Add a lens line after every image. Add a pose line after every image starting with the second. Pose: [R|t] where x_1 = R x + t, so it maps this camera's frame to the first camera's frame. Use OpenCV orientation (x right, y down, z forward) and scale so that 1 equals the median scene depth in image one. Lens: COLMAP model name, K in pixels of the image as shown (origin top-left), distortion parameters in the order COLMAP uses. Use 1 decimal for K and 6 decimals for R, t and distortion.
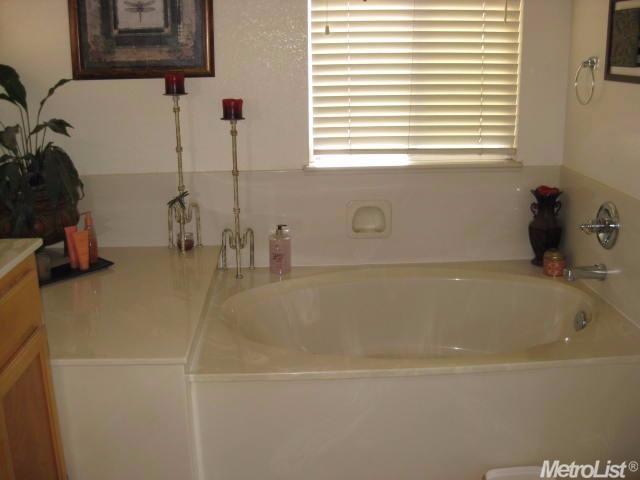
lens RADIAL K [[701.5, 0, 317.4], [0, 701.5, 235.6], [0, 0, 1]] dist [-0.163480, 0.077226]
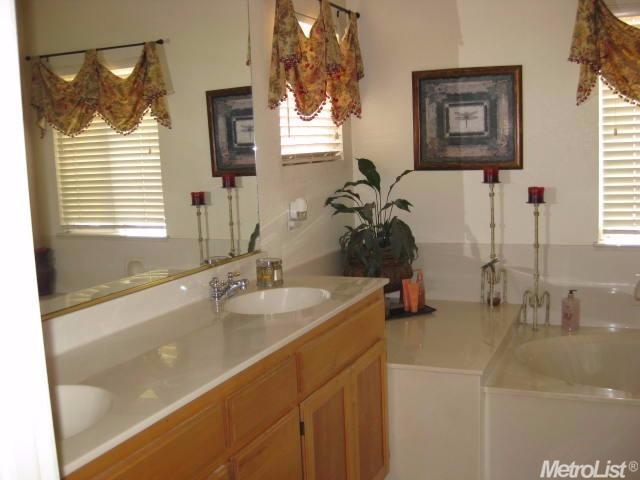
lens RADIAL K [[701.5, 0, 317.4], [0, 701.5, 235.6], [0, 0, 1]] dist [-0.163480, 0.077226]
pose [[0.894375, 0.030505, -0.446276, 0.084407], [-0.086226, 0.990718, -0.105084, 0.057038], [0.438928, 0.132465, 0.888704, -0.276541]]
